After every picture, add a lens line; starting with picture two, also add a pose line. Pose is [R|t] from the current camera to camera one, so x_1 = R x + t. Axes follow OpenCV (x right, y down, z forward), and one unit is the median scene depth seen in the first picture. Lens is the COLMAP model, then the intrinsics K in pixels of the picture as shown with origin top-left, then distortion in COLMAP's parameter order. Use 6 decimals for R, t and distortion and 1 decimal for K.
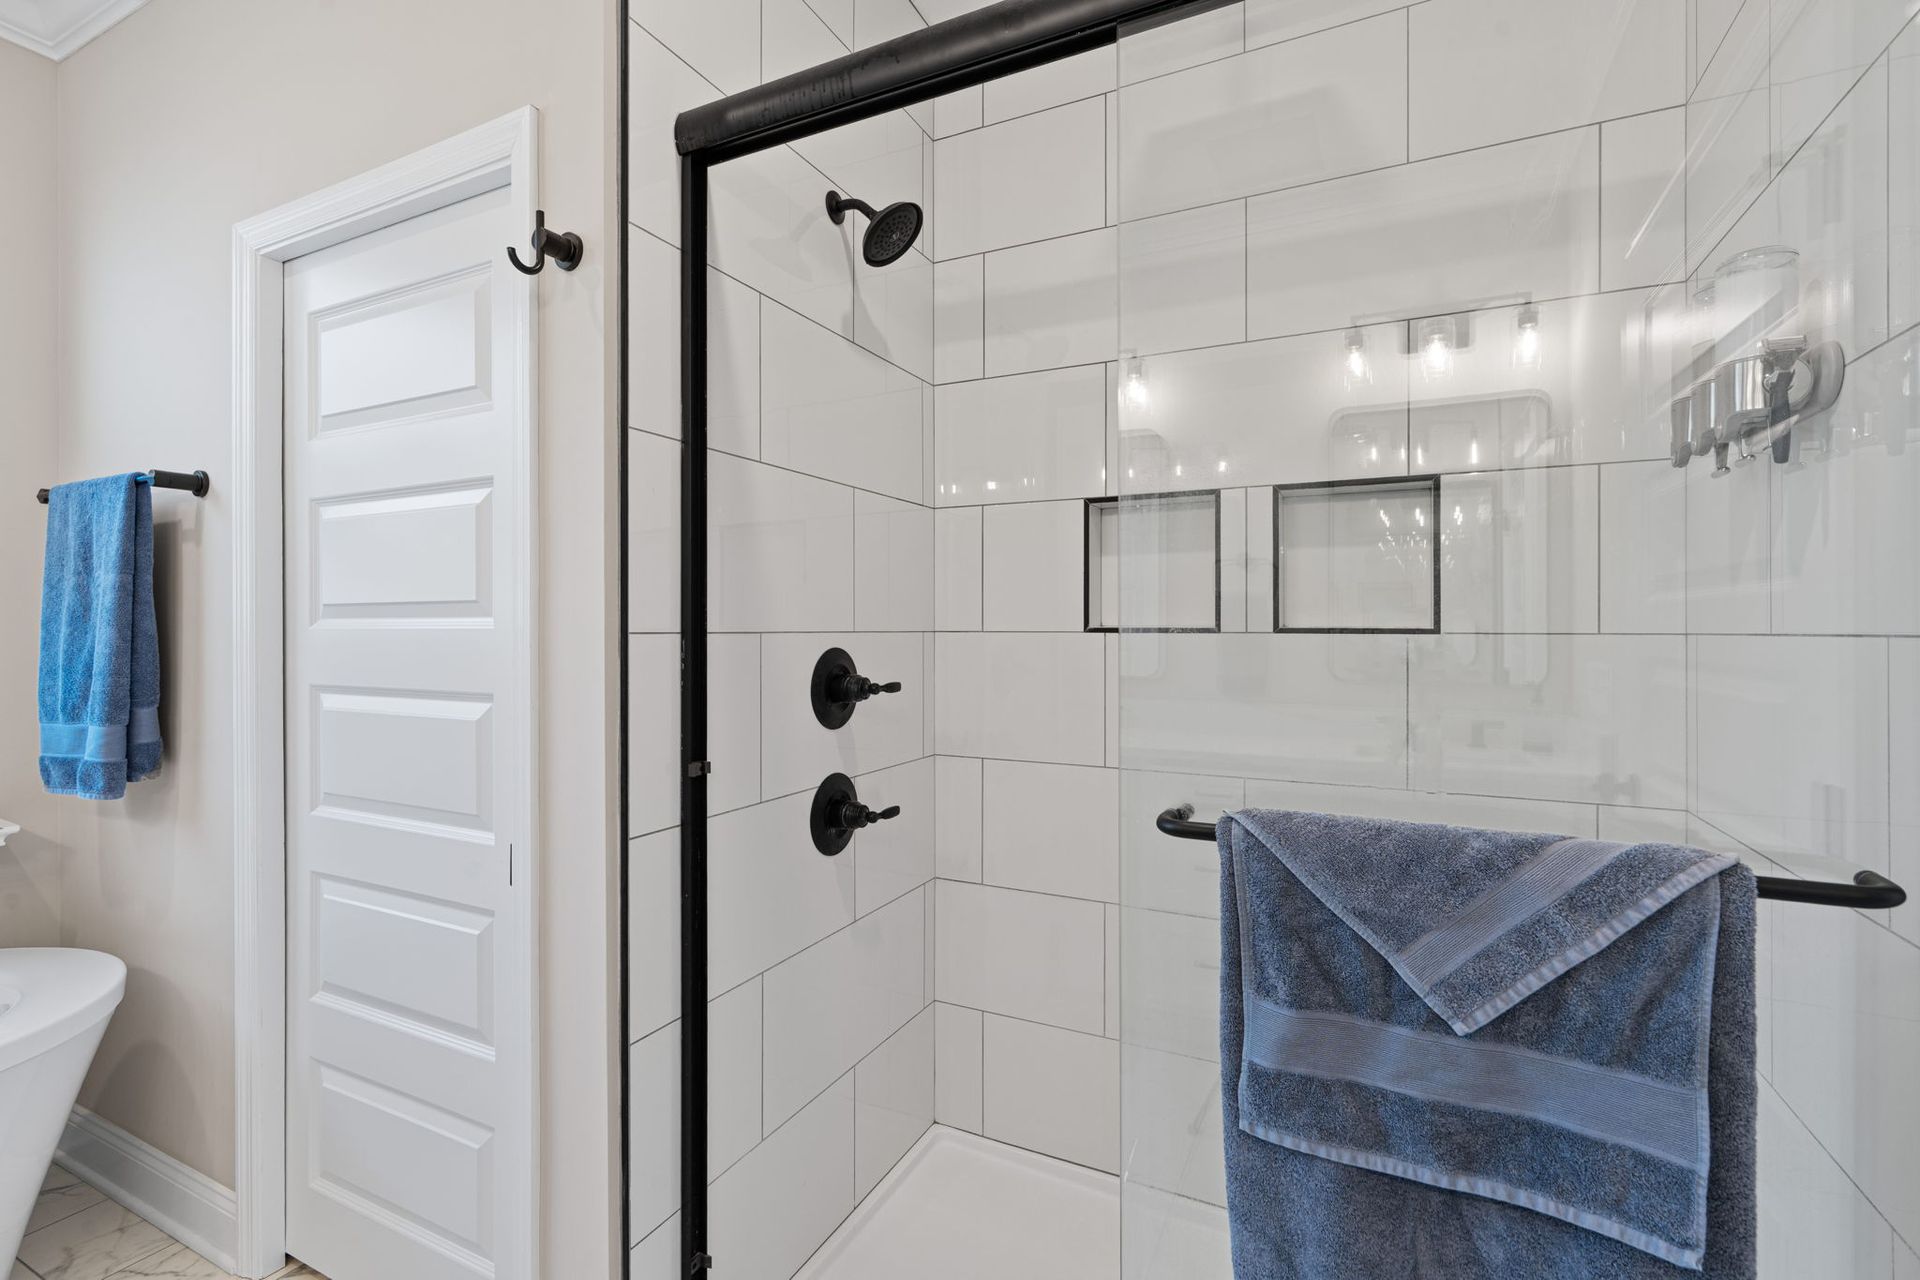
lens RADIAL K [[871.5, 0, 959.6], [0, 871.5, 638.6], [0, 0, 1]] dist [-0.007215, 0.002079]
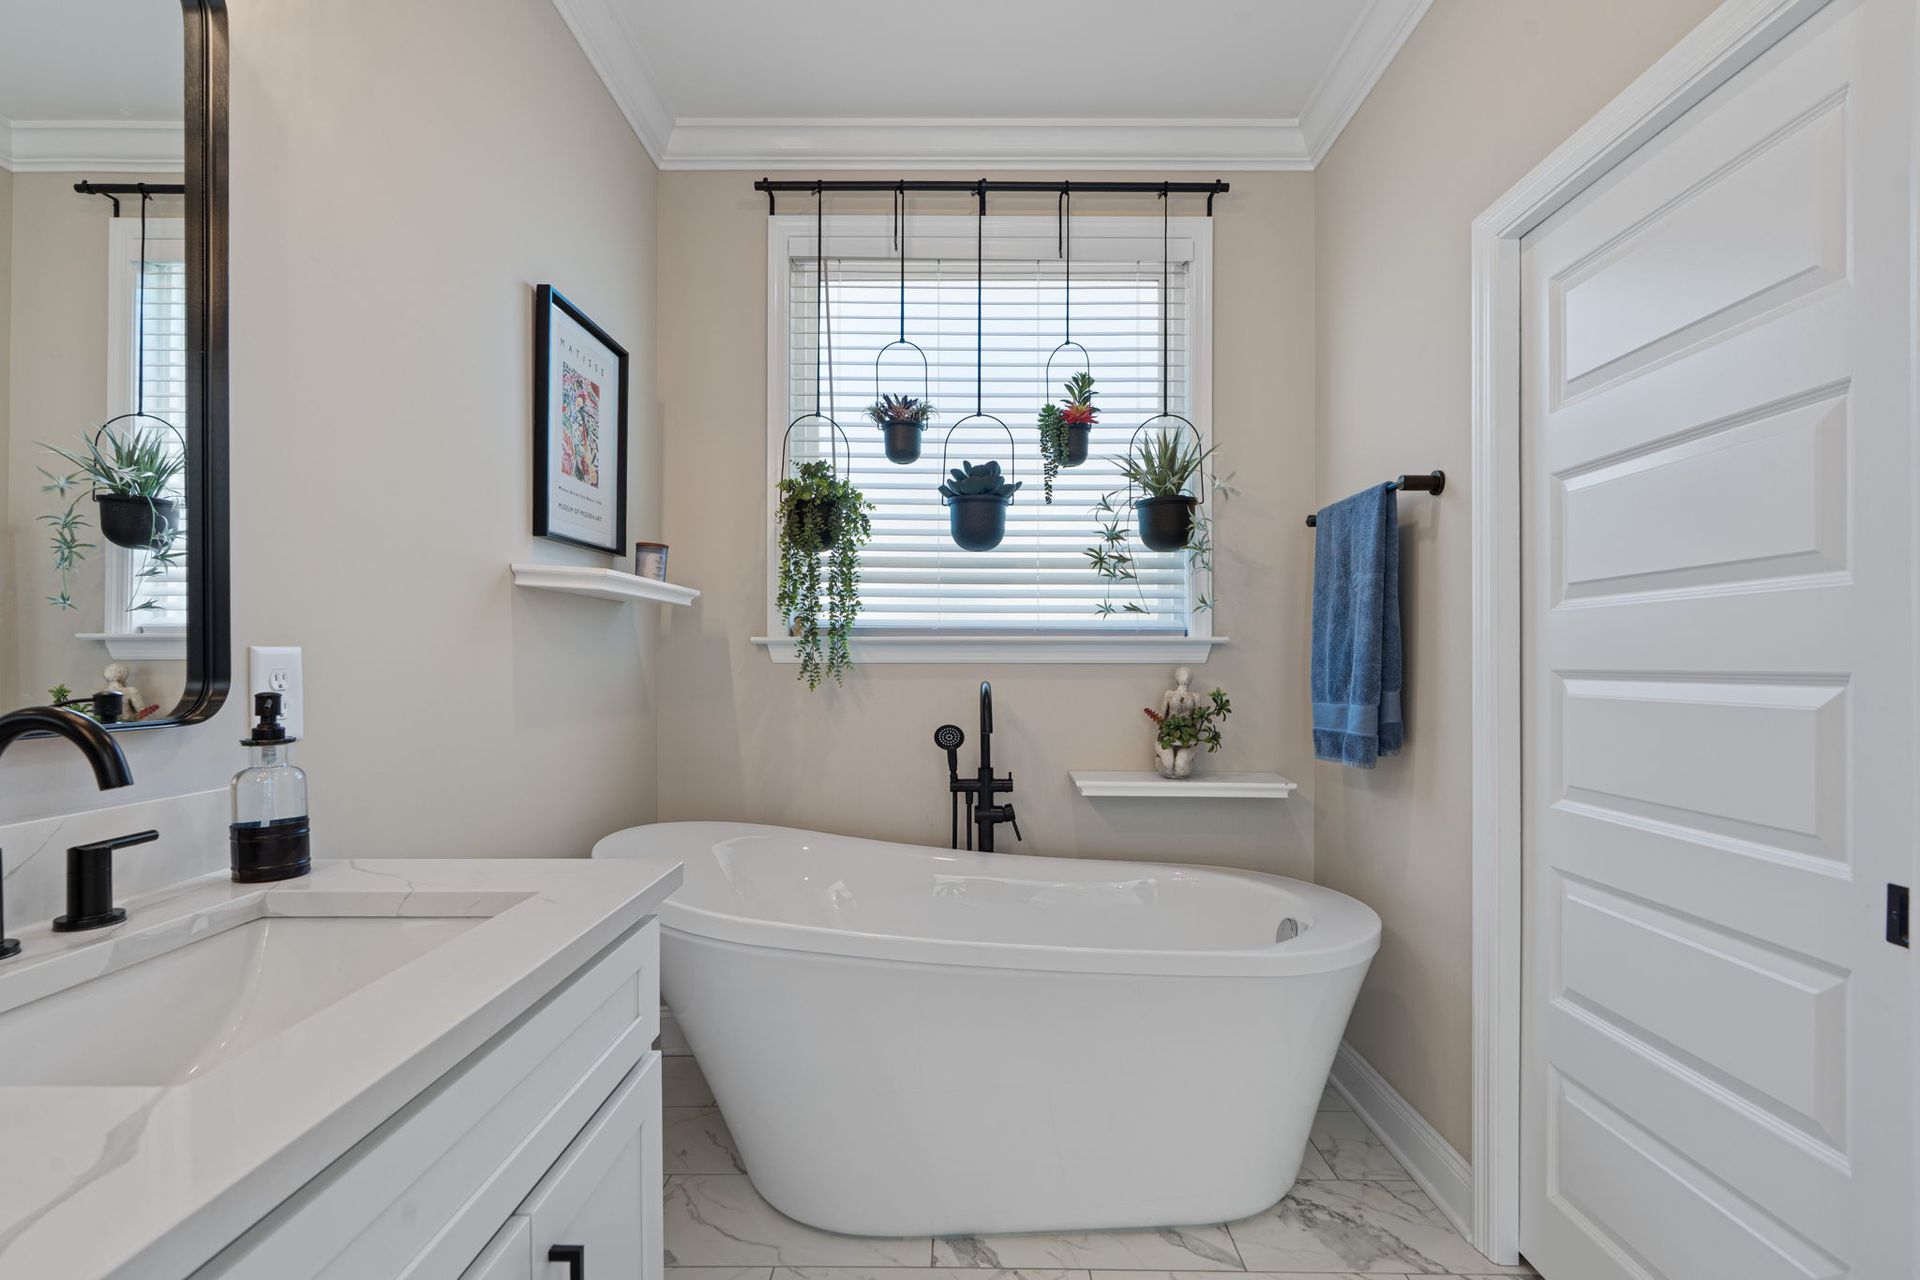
lens RADIAL K [[871.5, 0, 964.9], [0, 871.5, 666.0], [0, 0, 1]] dist [-0.007215, 0.002079]
pose [[0.442452, 0.000708, -0.896792, -0.174887], [-0.000589, 1.000000, 0.000498, 0.047145], [0.896792, 0.000307, 0.442453, 0.006712]]
